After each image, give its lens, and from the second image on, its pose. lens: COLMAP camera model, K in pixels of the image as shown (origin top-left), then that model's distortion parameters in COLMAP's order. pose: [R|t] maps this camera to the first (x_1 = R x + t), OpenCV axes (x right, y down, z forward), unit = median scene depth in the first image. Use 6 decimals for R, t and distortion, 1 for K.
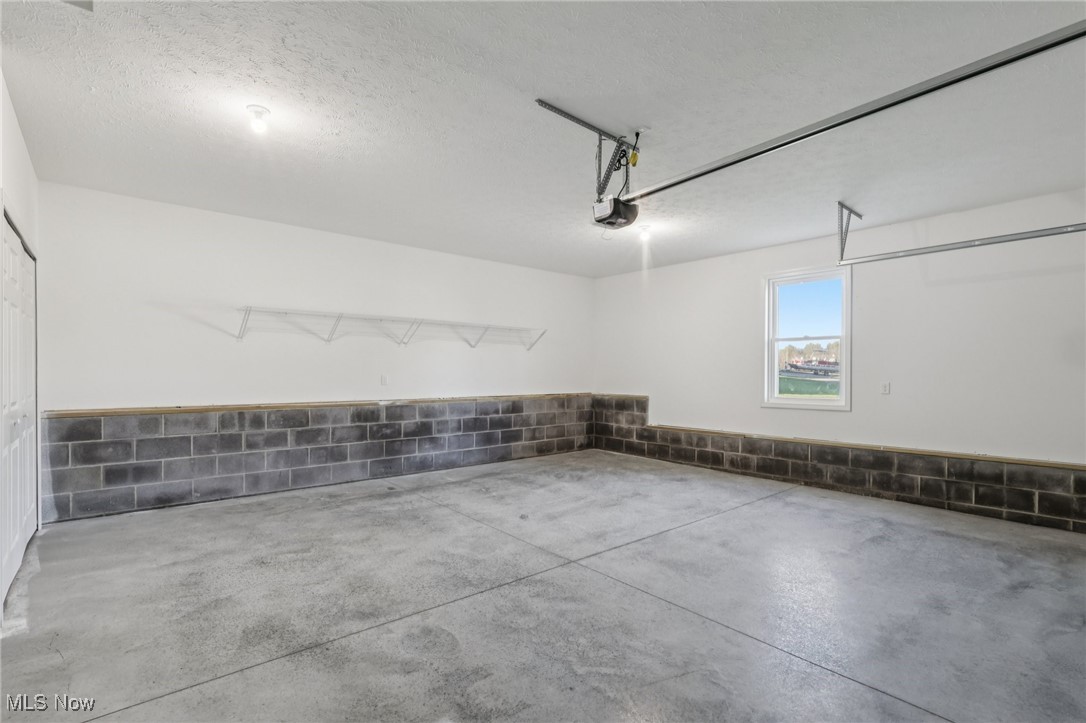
lens RADIAL K [[508.5, 0, 542.8], [0, 508.5, 368.2], [0, 0, 1]] dist [-0.003194, -0.000398]
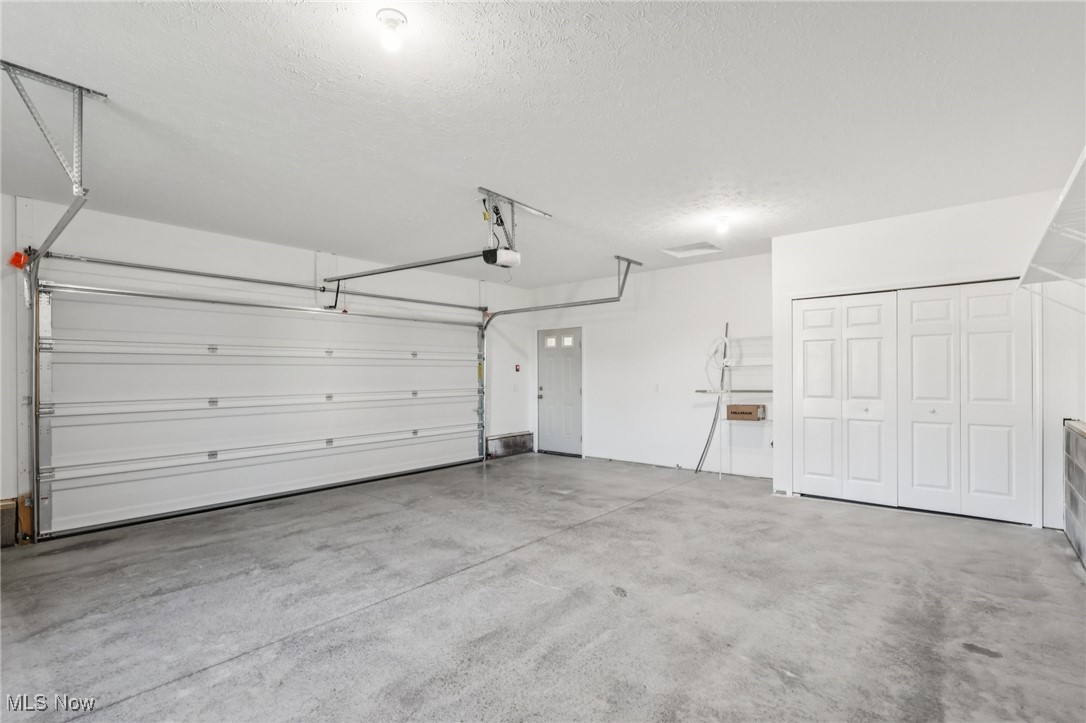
lens RADIAL K [[508.5, 0, 543.2], [0, 508.5, 368.8], [0, 0, 1]] dist [-0.003194, -0.000398]
pose [[-0.987708, 0.001301, -0.156304, 0.209874], [0.003841, 0.999865, -0.015950, -0.001508], [0.156262, -0.016354, -0.987580, 2.019440]]
